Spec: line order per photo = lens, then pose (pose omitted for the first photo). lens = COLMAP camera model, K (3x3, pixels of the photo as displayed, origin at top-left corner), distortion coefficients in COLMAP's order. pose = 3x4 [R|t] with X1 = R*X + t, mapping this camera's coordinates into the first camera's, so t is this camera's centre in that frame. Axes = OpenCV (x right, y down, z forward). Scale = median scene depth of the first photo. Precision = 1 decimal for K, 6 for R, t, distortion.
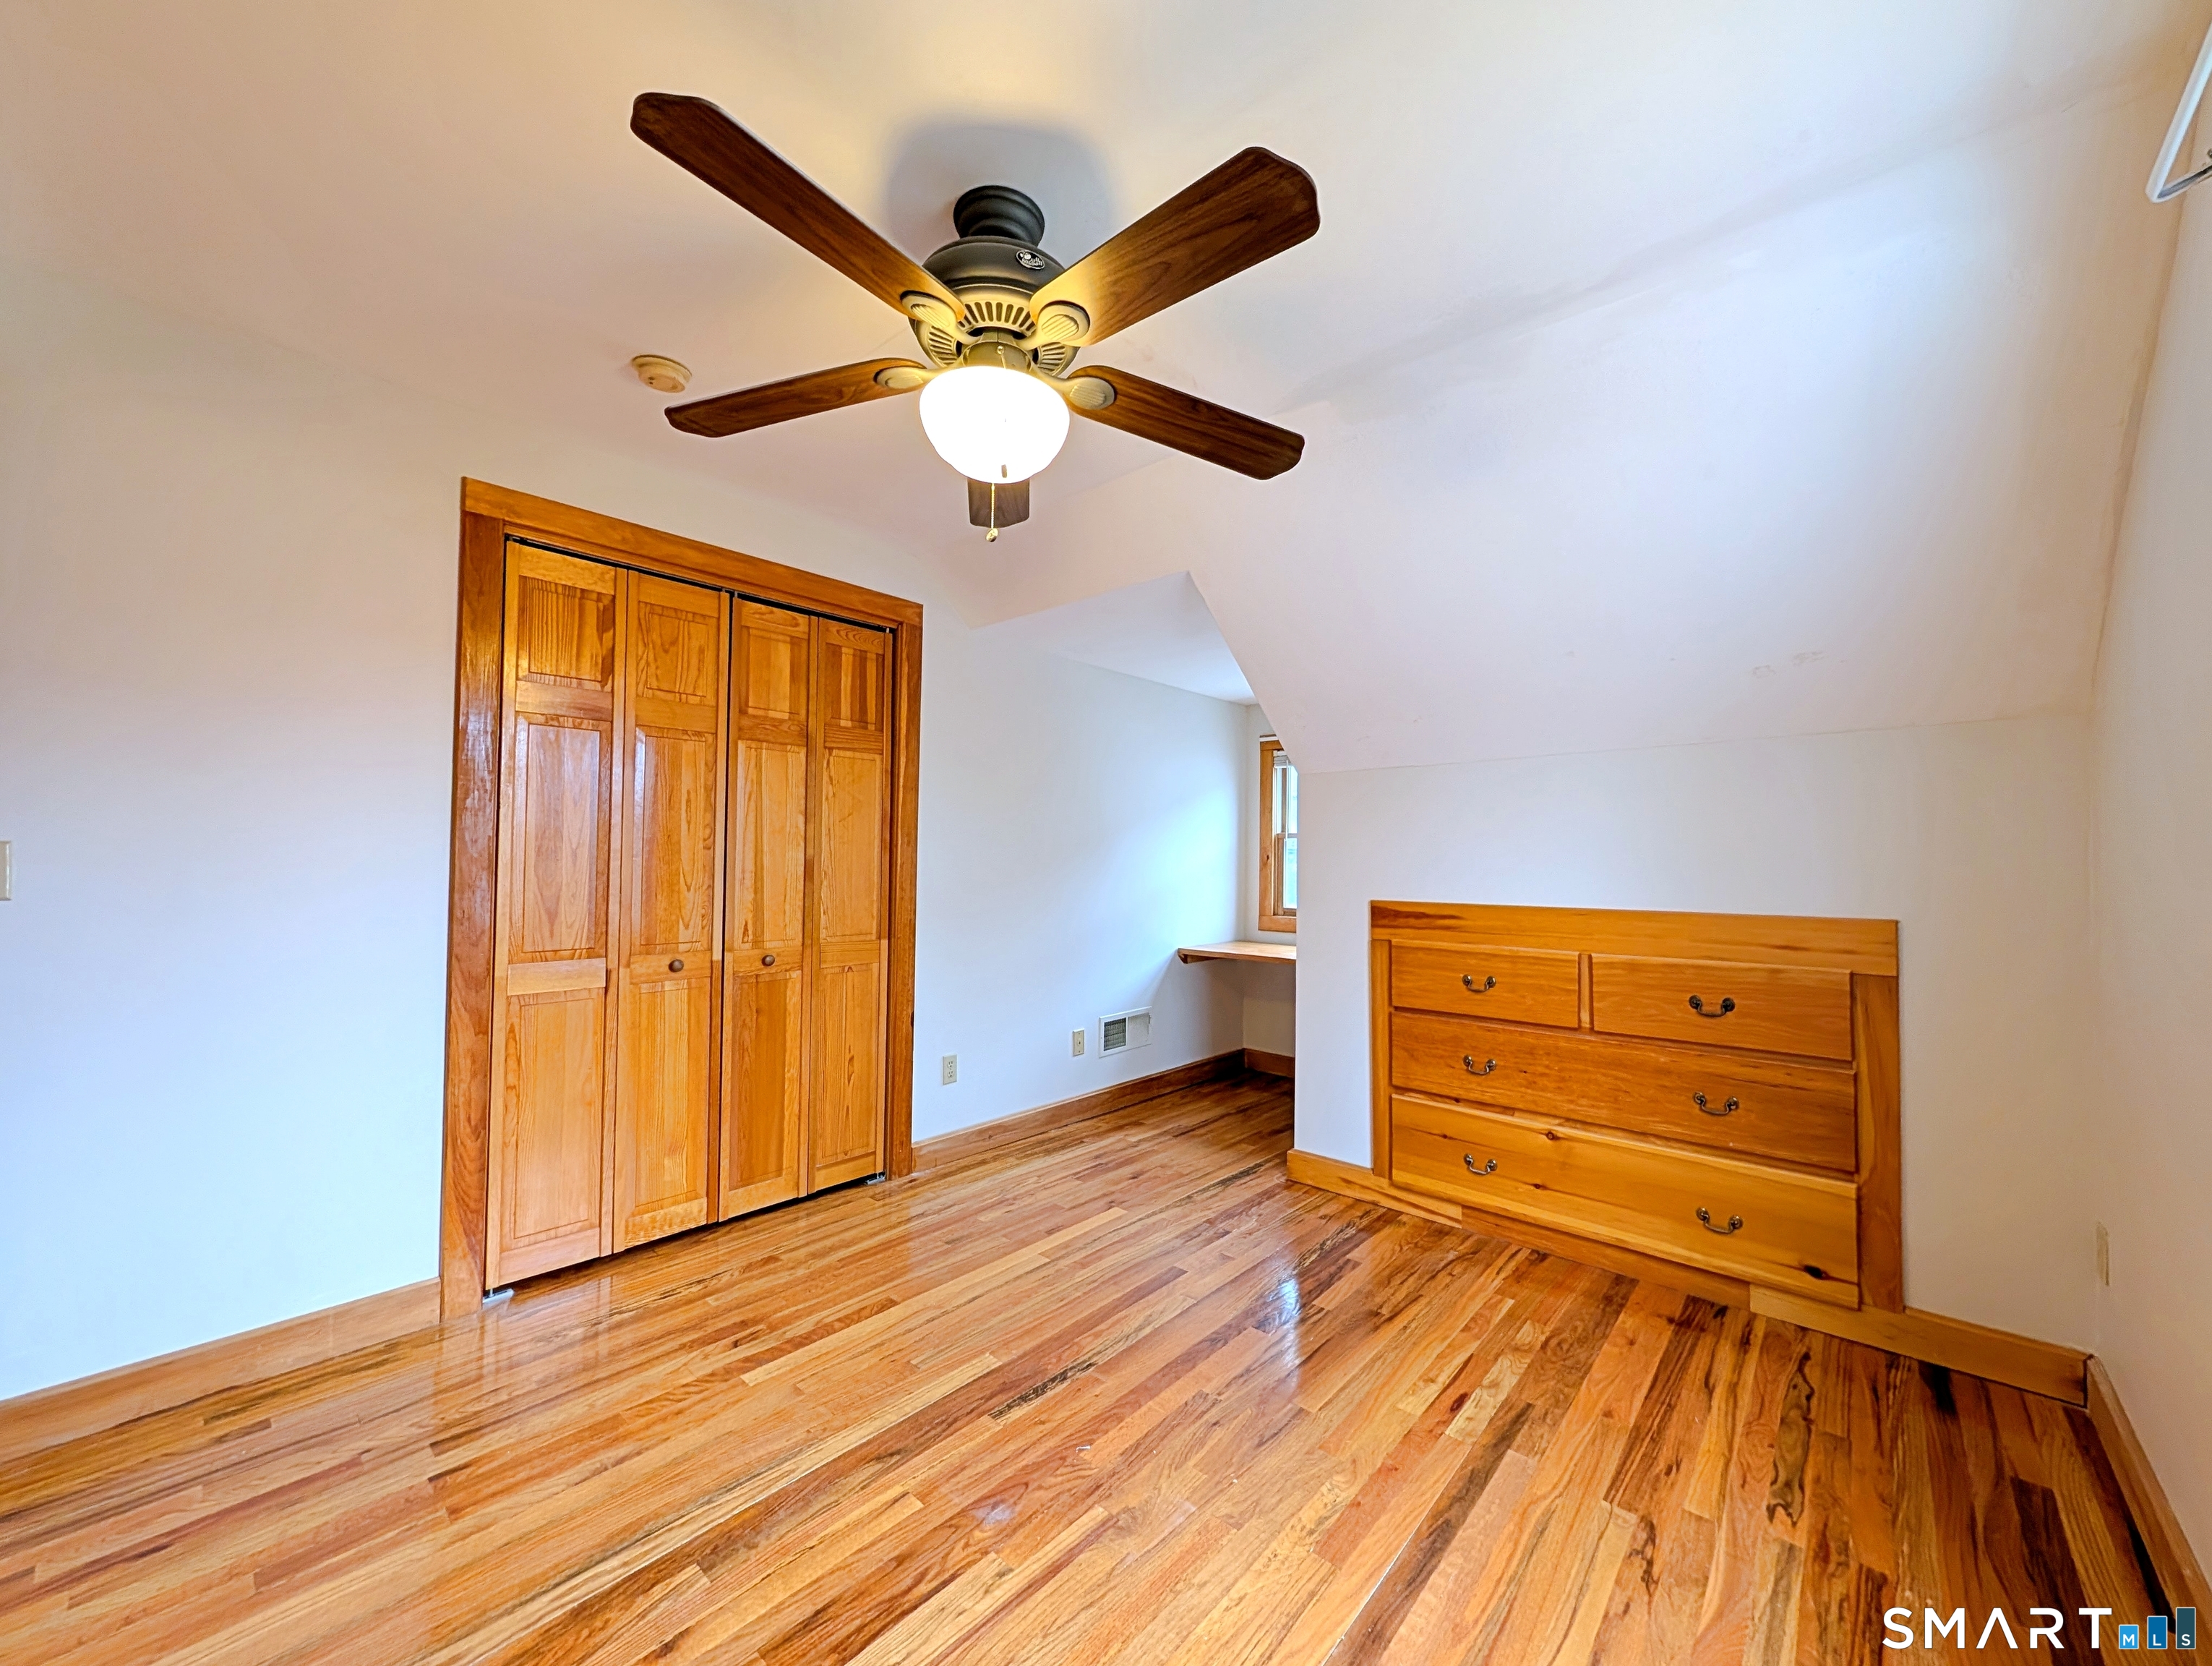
lens RADIAL K [[845.3, 0, 1112.7], [0, 845.3, 833.6], [0, 0, 1]] dist [0.000246, 0.000292]
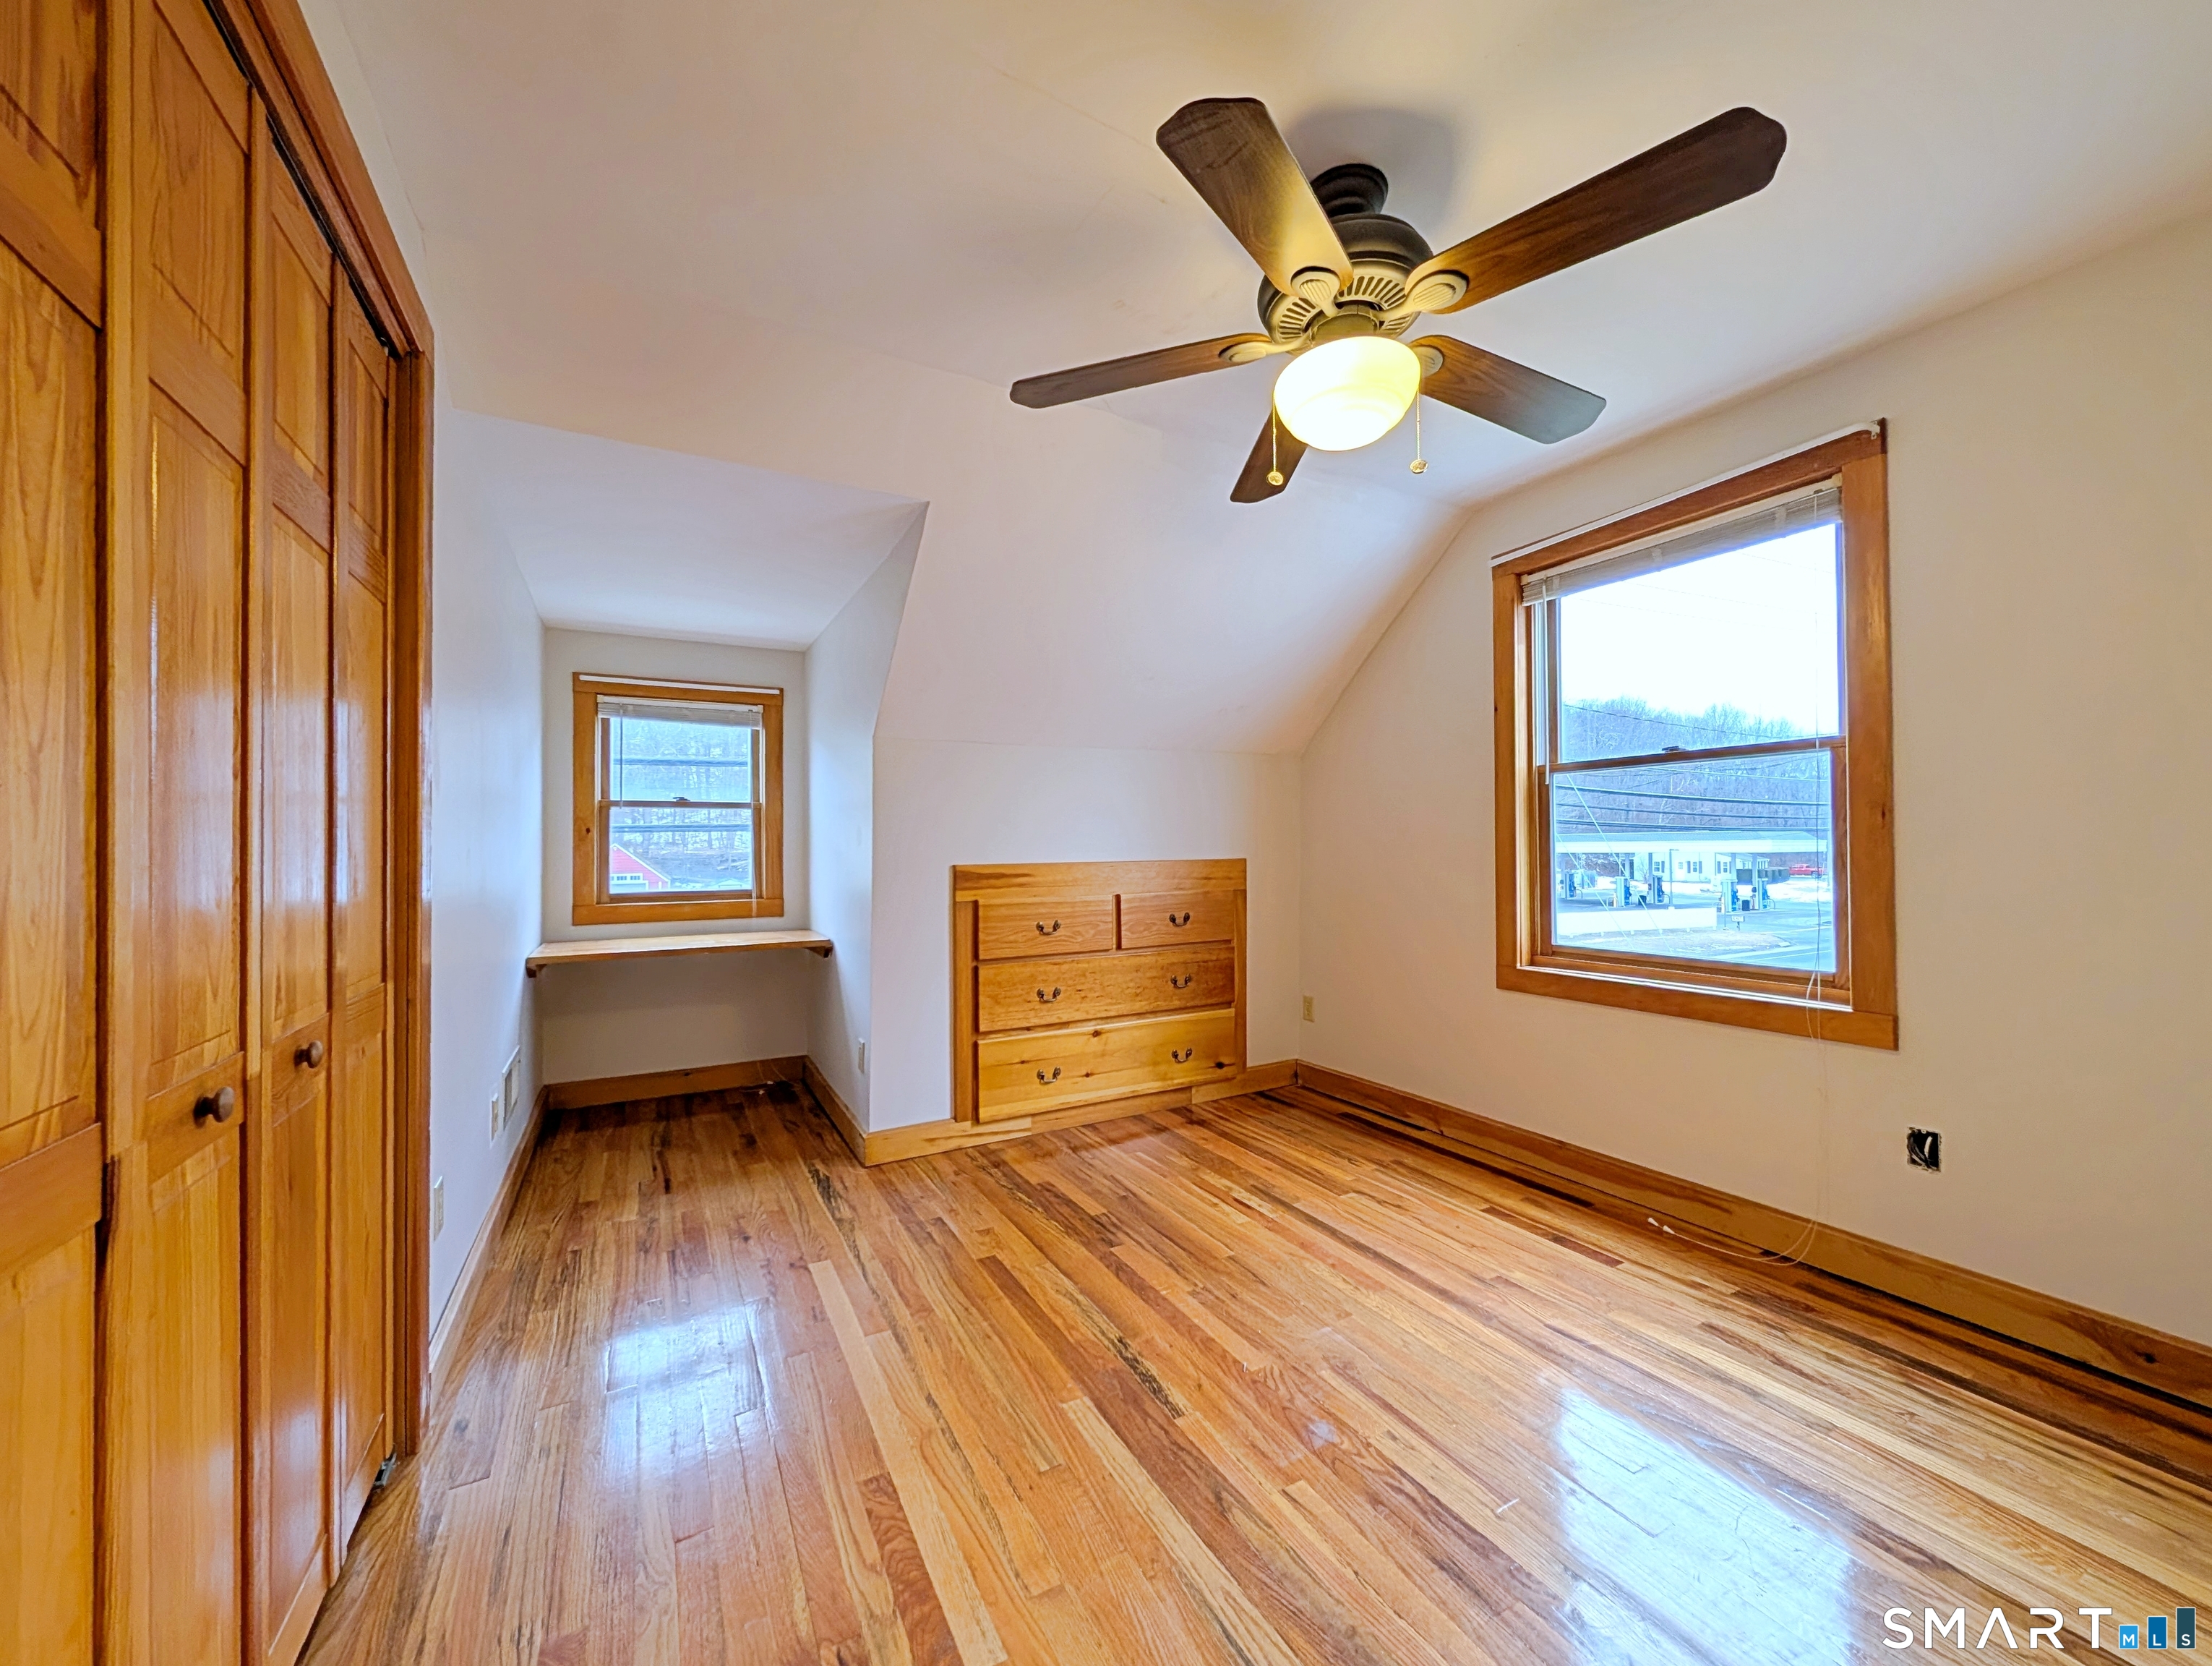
lens RADIAL K [[845.3, 0, 1100.0], [0, 845.3, 833.9], [0, 0, 1]] dist [0.000246, 0.000292]
pose [[0.340840, 0.001271, 0.940120, -0.799571], [-0.016600, 0.999851, 0.004667, 0.040417], [-0.939975, -0.017196, 0.340811, 0.598602]]
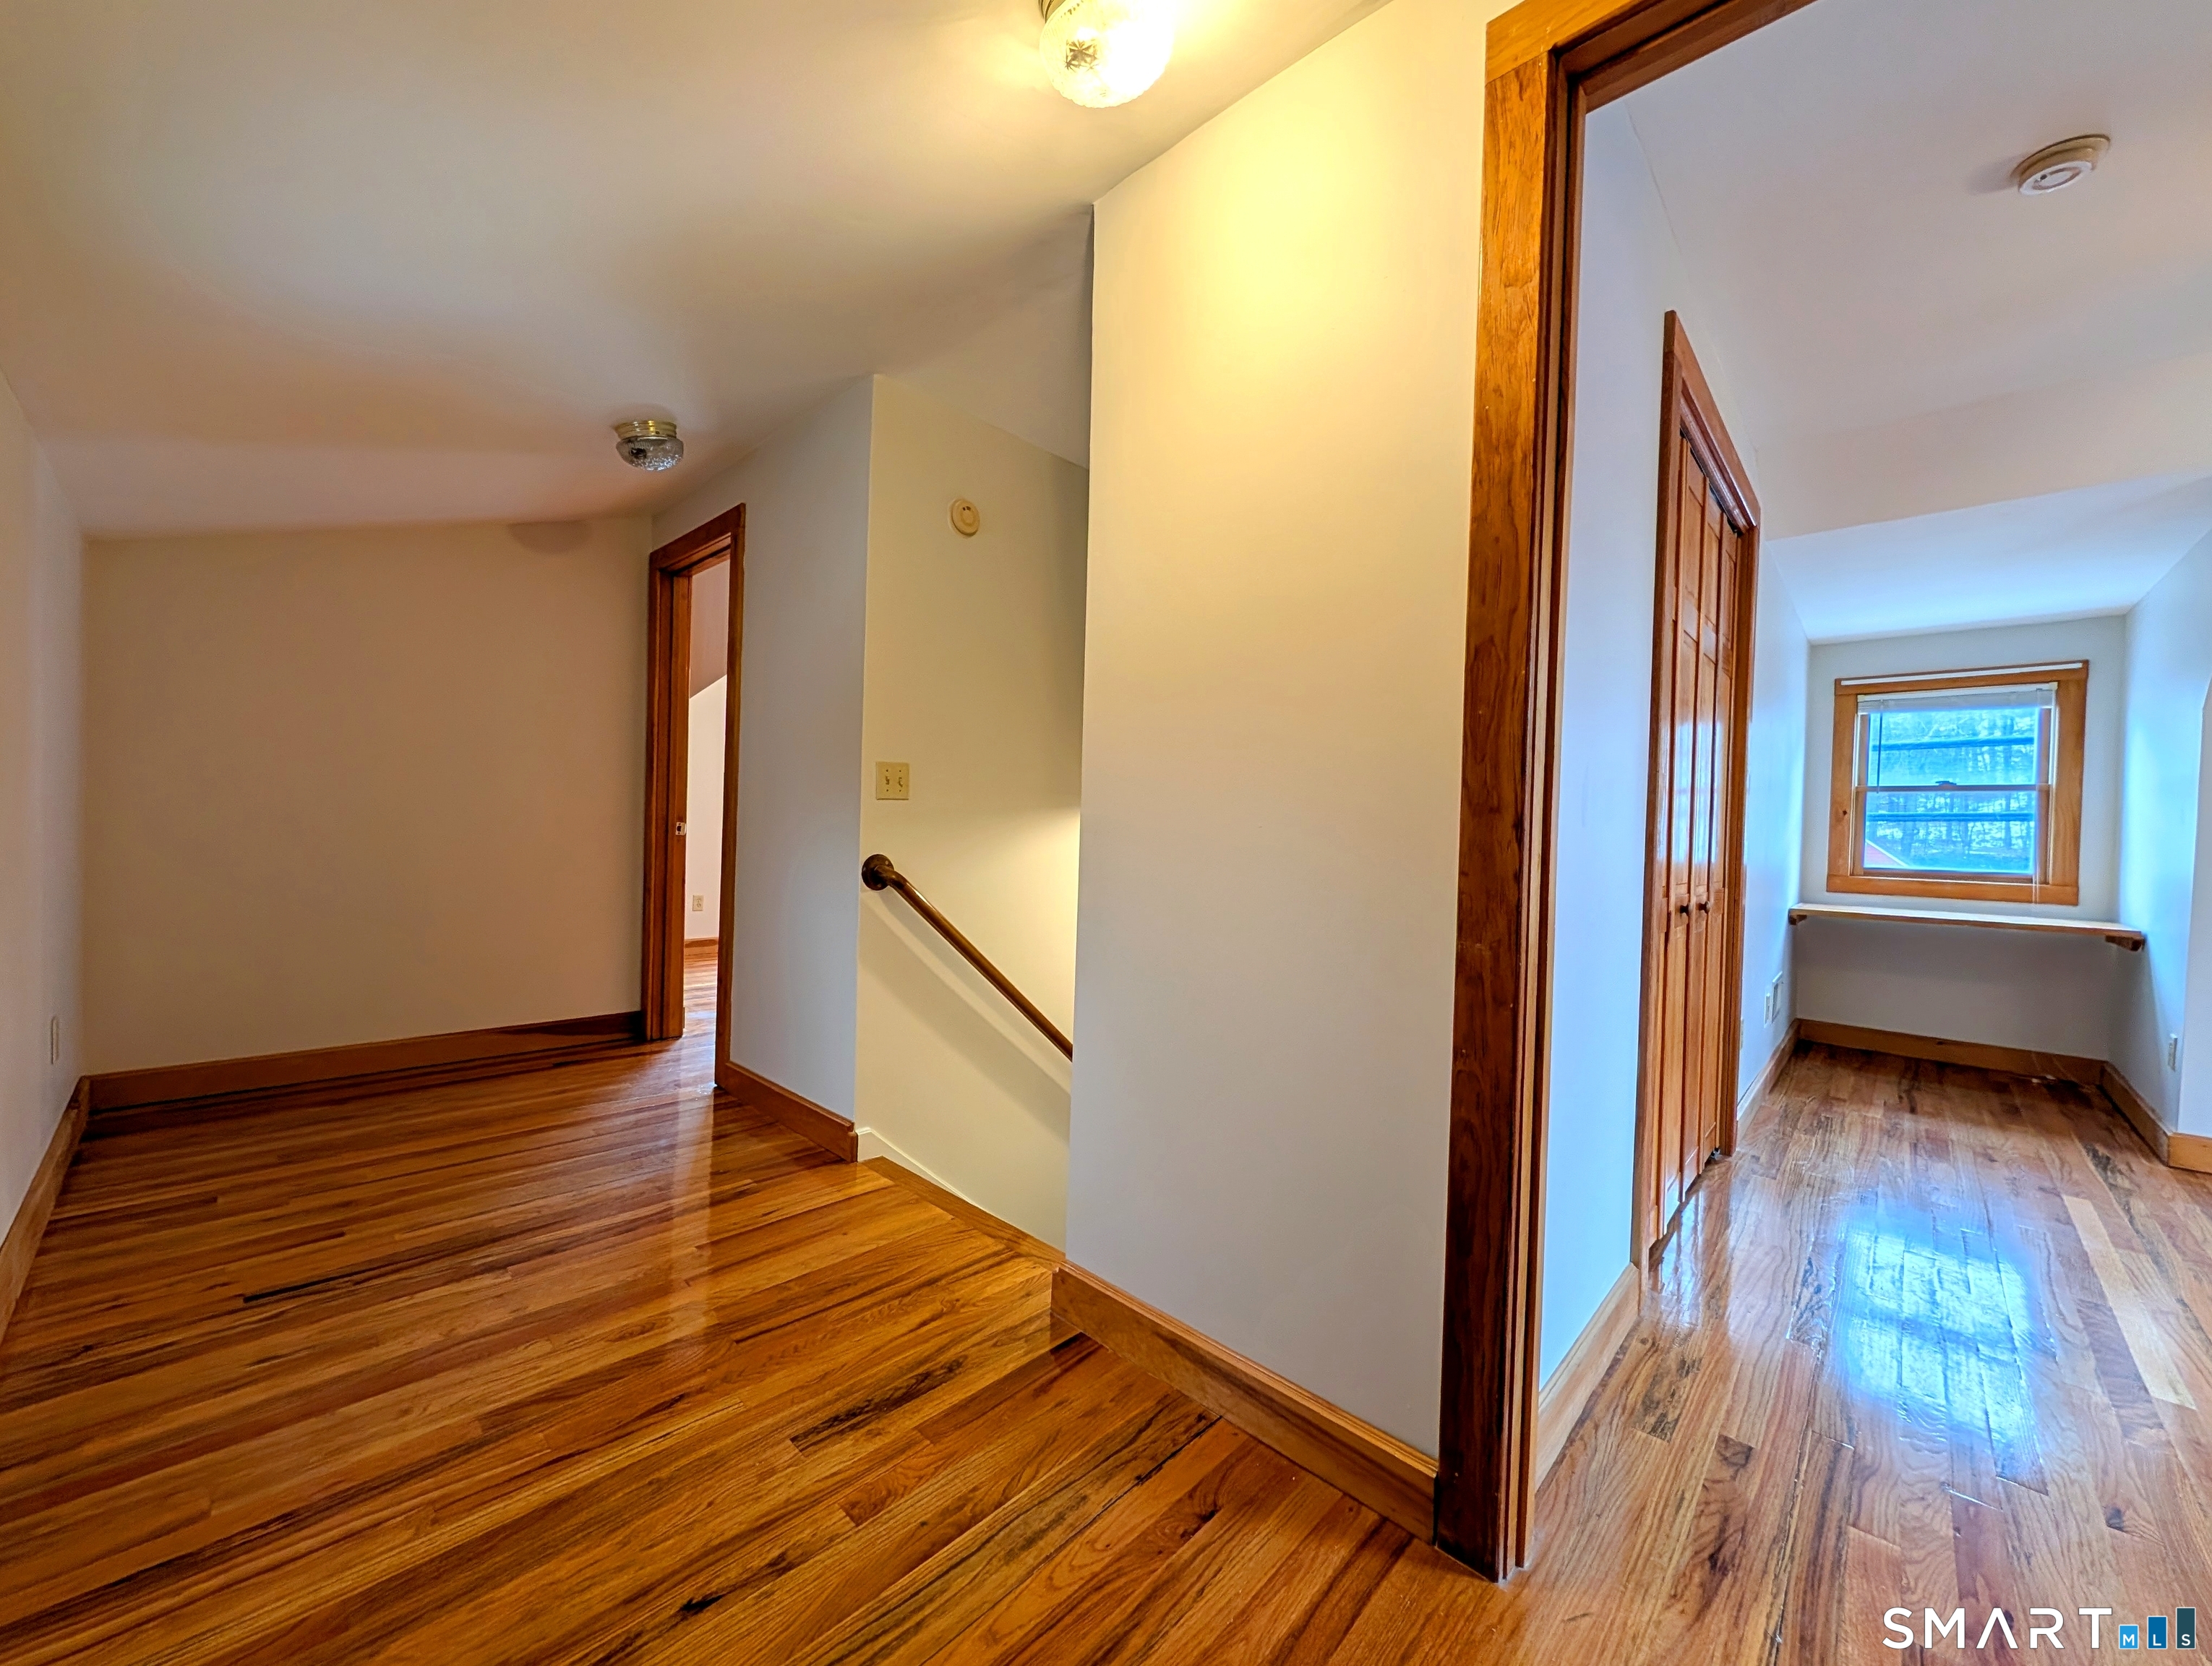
lens RADIAL K [[845.3, 0, 1115.7], [0, 845.3, 838.6], [0, 0, 1]] dist [0.000246, 0.000292]
pose [[0.999590, 0.017610, -0.022555, -1.200194], [-0.016632, 0.998943, 0.042855, 0.061922], [0.023286, -0.042463, 0.998827, 0.139118]]
